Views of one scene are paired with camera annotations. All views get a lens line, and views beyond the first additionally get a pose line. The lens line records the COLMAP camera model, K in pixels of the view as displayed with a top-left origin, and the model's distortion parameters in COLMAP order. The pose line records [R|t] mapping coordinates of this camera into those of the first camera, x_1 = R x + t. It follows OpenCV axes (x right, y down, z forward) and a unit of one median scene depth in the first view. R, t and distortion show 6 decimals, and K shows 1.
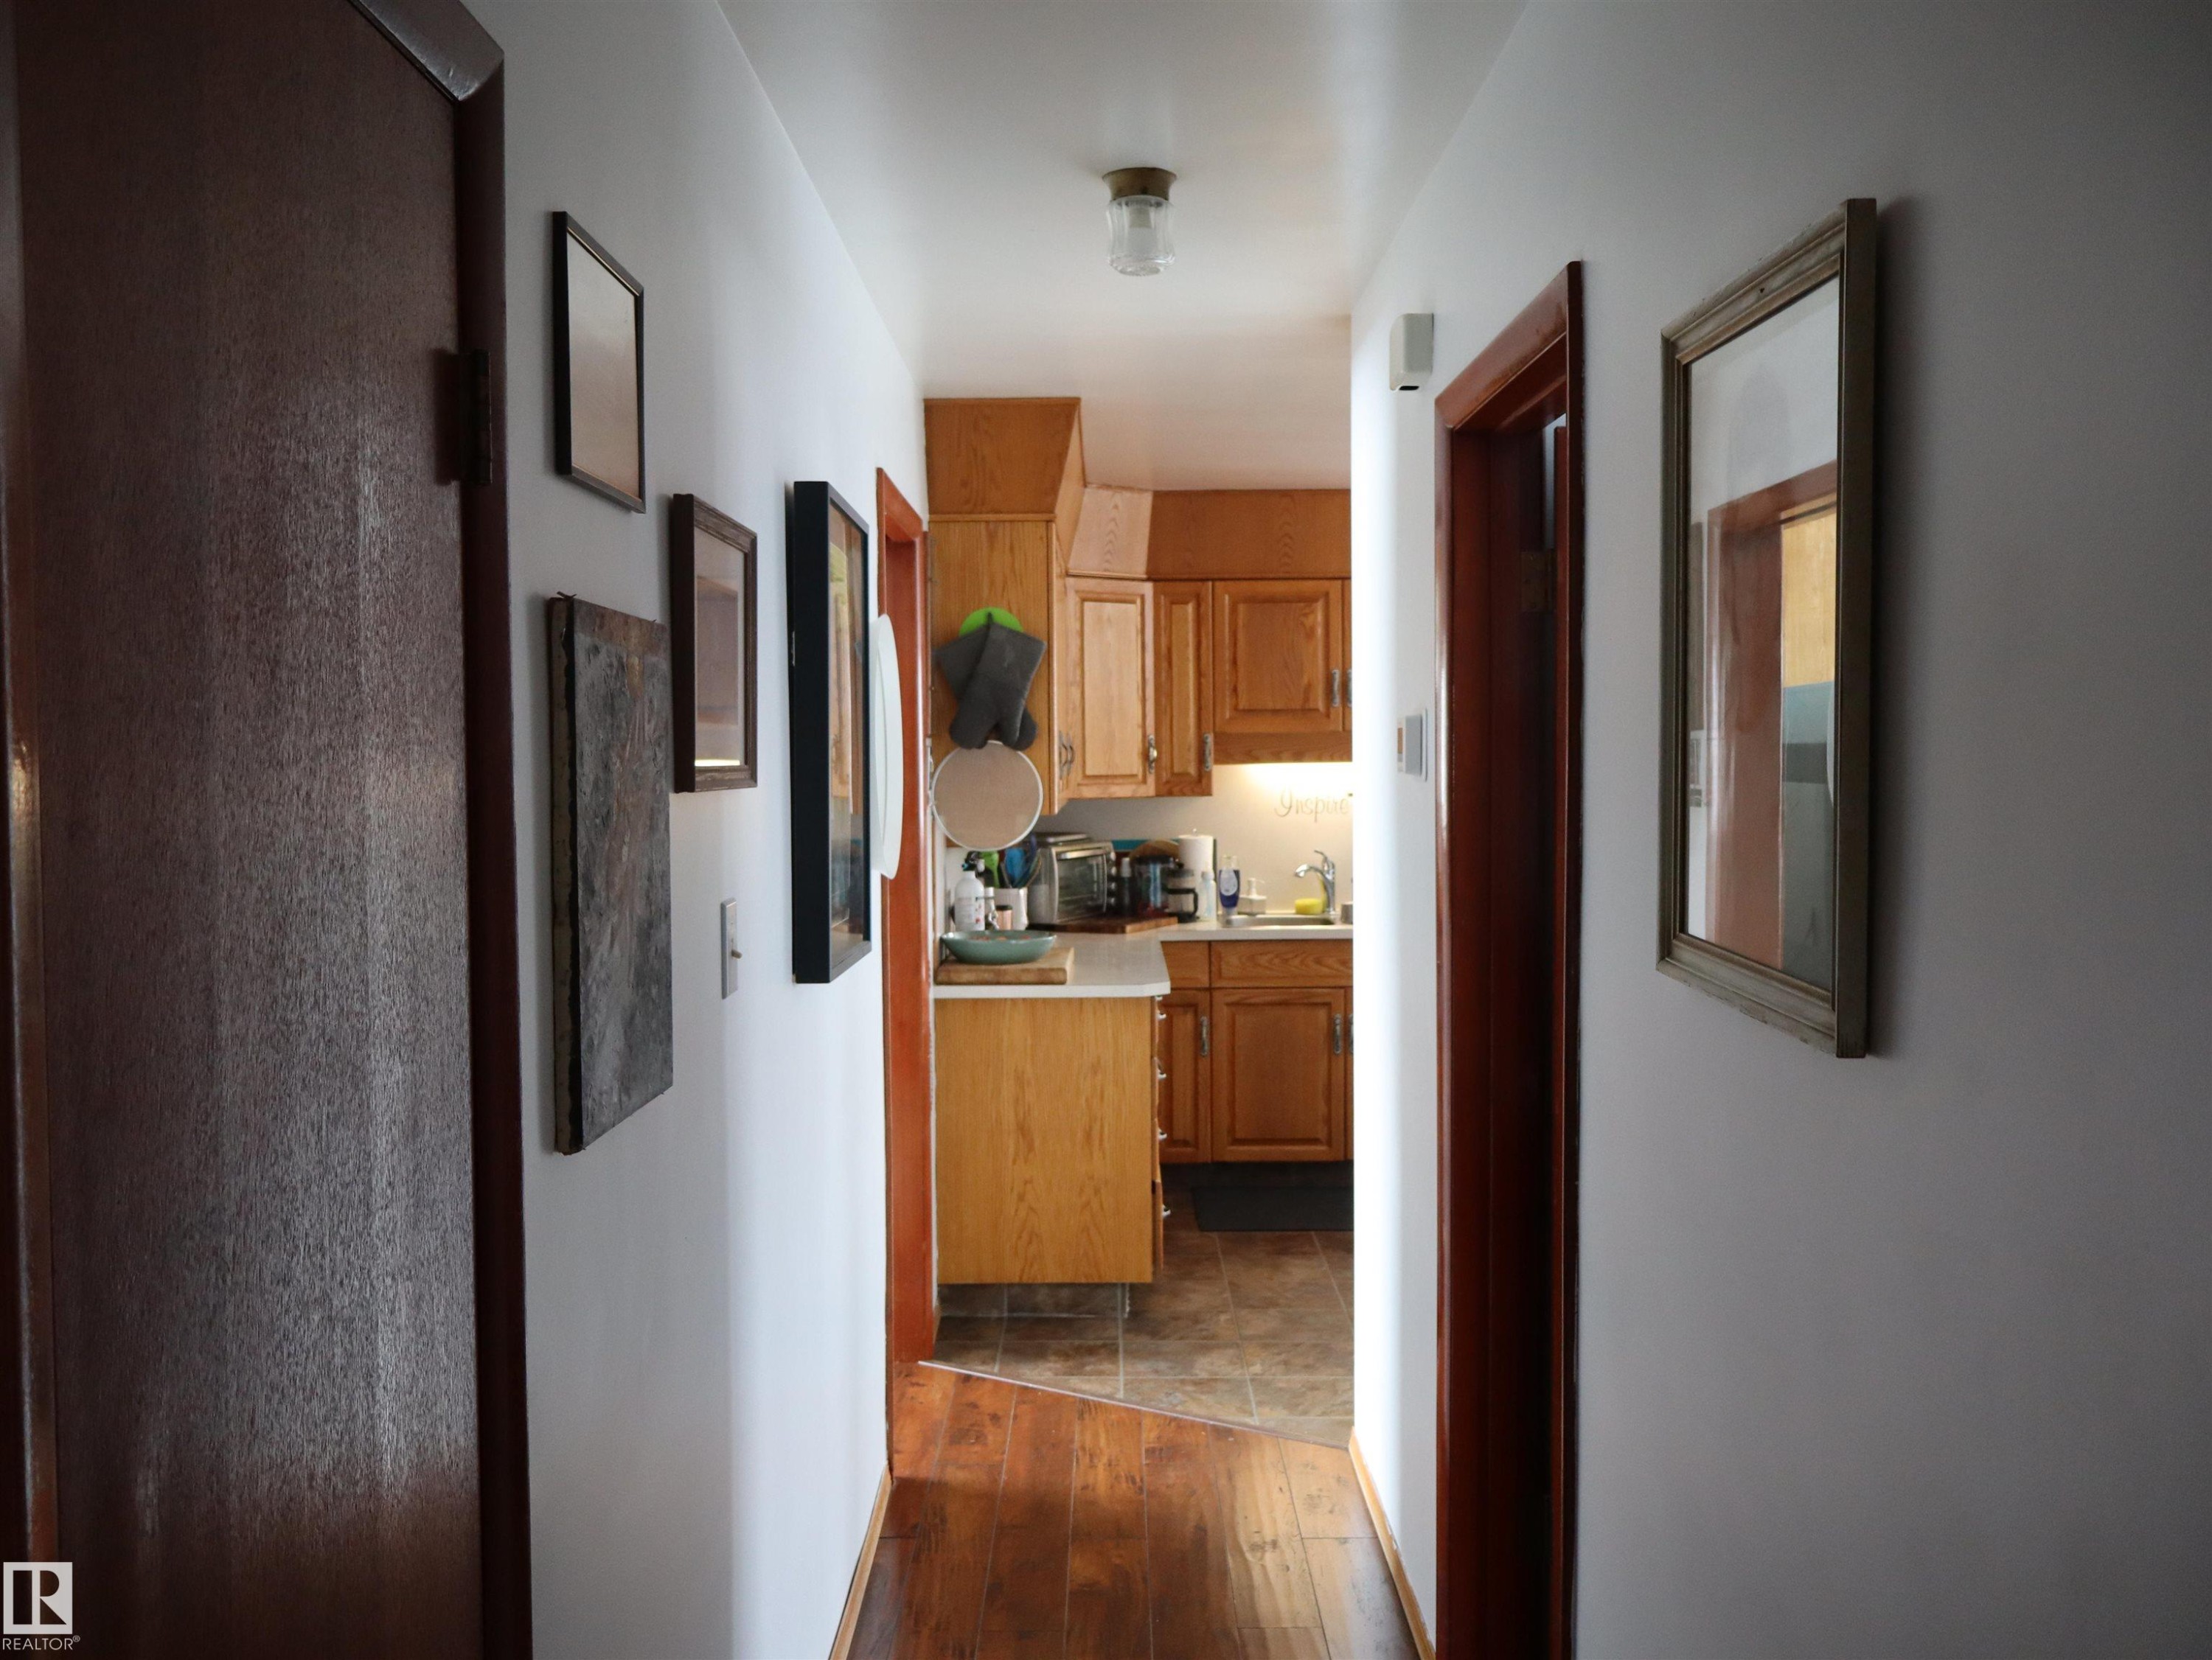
lens RADIAL K [[2103.3, 0, 1106.0], [0, 2103.3, 830.0], [0, 0, 1]] dist [0.006613, 0.000994]
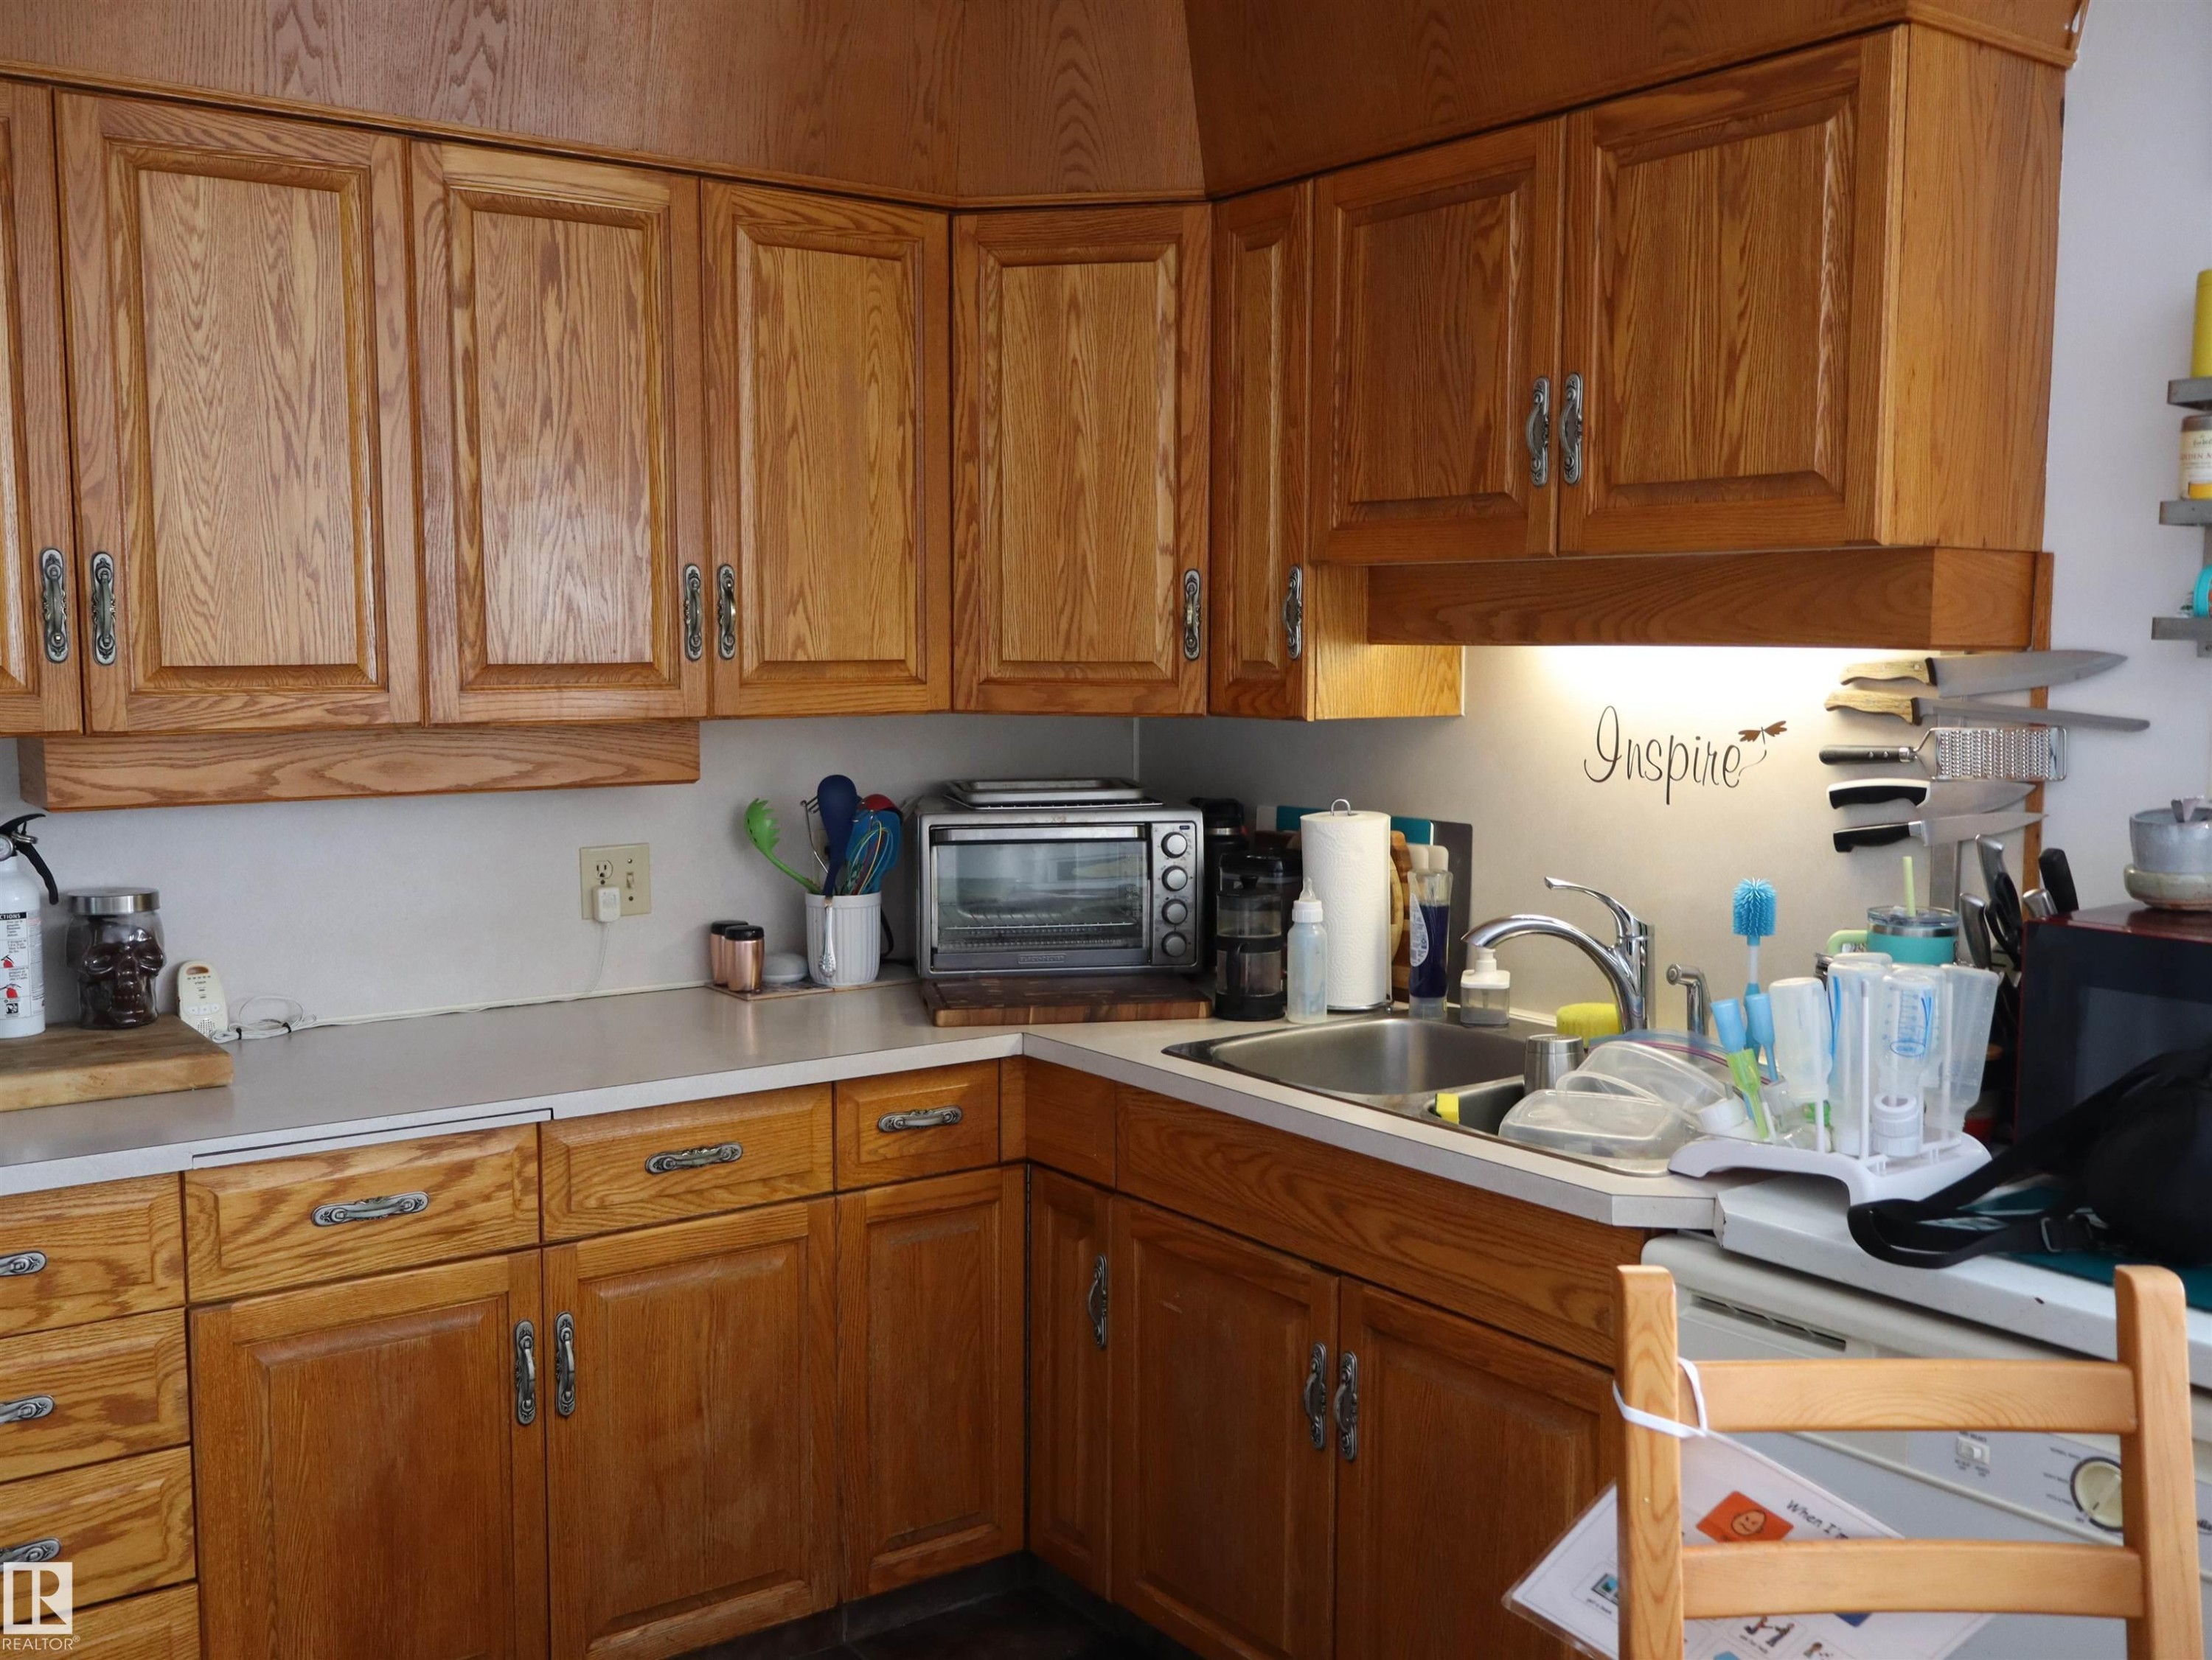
lens RADIAL K [[2103.3, 0, 1106.0], [0, 2103.3, 830.0], [0, 0, 1]] dist [0.006613, 0.000994]
pose [[0.581280, 0.087315, -0.809005, 0.359857], [-0.033299, 0.995946, 0.083565, -0.027728], [0.813022, -0.021635, 0.581831, 0.733636]]
